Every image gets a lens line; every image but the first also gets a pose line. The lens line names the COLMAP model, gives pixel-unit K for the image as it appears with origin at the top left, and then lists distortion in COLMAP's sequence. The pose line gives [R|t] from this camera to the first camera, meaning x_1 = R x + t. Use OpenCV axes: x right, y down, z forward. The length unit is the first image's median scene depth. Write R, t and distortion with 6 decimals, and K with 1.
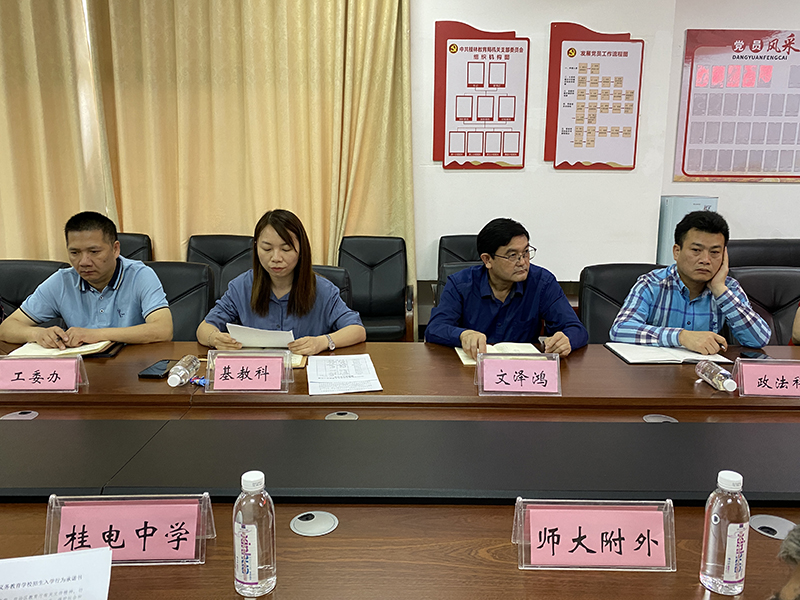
lens RADIAL K [[670.3, 0, 390.1], [0, 670.3, 320.1], [0, 0, 1]] dist [0.005059, -0.017849]
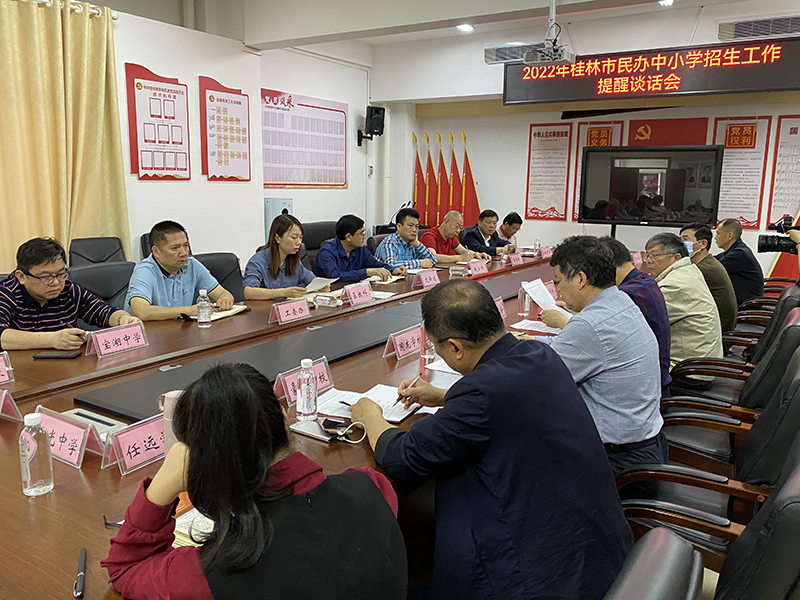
lens RADIAL K [[670.3, 0, 396.7], [0, 670.3, 302.3], [0, 0, 1]] dist [0.005059, -0.017849]
pose [[0.563970, -0.142084, 0.813480, -0.712428], [0.159771, 0.985248, 0.061319, -0.001579], [-0.810192, 0.095389, 0.578351, -0.088528]]
